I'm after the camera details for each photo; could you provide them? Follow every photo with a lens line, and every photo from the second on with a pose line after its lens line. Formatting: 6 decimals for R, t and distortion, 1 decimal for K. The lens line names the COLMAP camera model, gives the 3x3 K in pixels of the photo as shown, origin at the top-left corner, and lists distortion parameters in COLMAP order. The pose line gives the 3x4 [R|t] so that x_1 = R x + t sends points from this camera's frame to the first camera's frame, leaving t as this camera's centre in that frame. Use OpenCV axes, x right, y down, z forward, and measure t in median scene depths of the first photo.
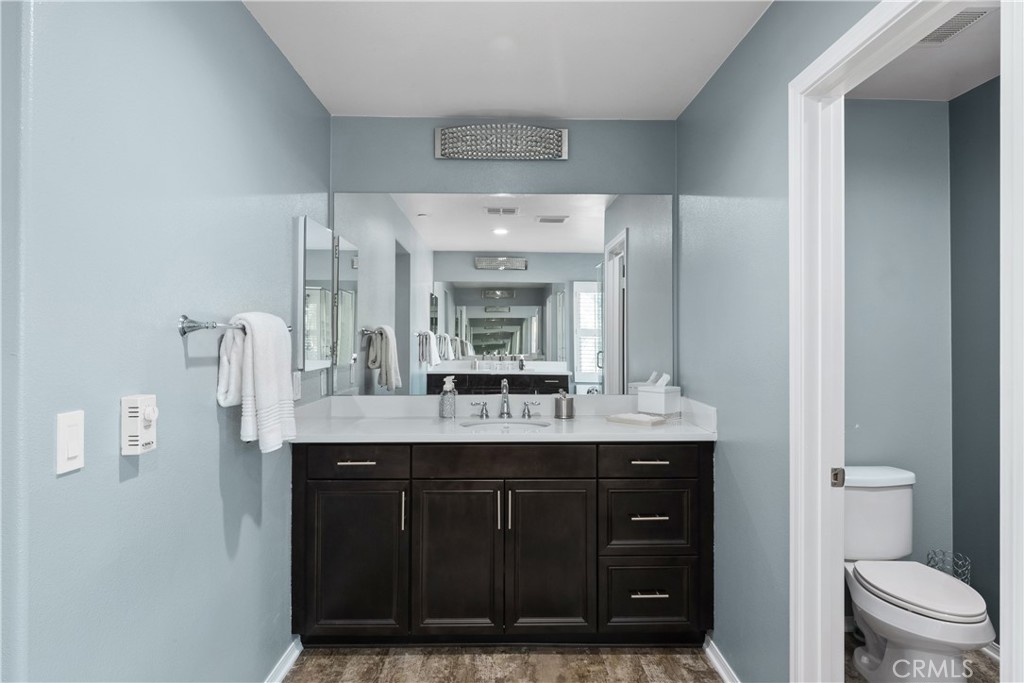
lens RADIAL K [[598.7, 0, 514.1], [0, 598.7, 341.1], [0, 0, 1]] dist [-0.001831, 0.000265]
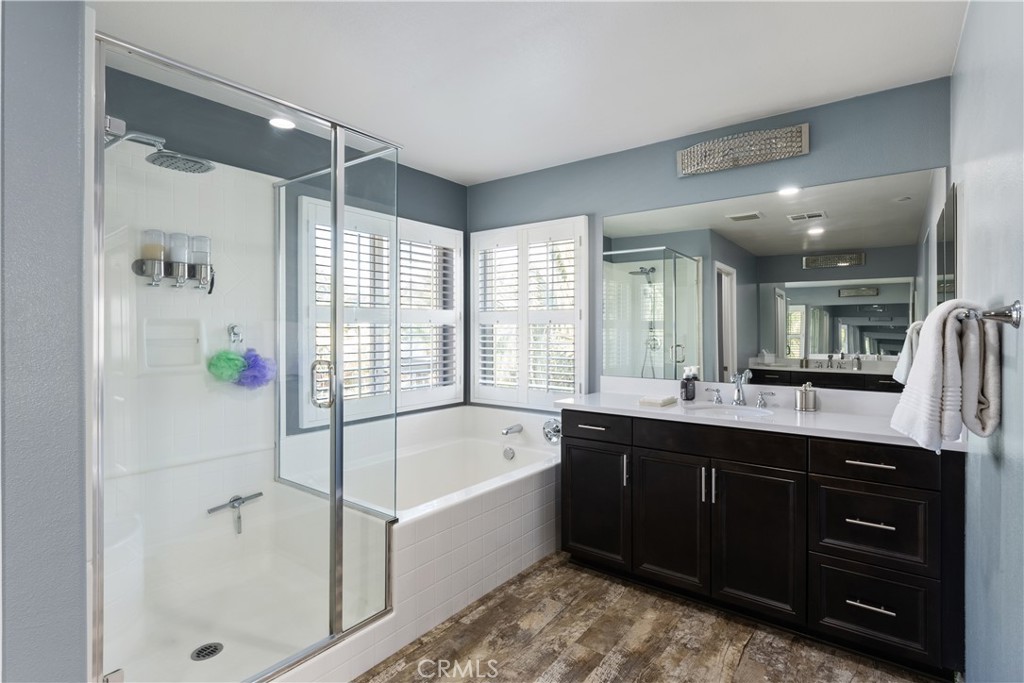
lens RADIAL K [[521.8, 0, 509.5], [0, 521.8, 332.2], [0, 0, 1]] dist [0.003359, 0.001044]
pose [[0.771183, 0.002316, -0.636609, 0.309967], [-0.004820, 0.999986, -0.002202, 0.001036], [0.636595, 0.004767, 0.771184, 0.008831]]
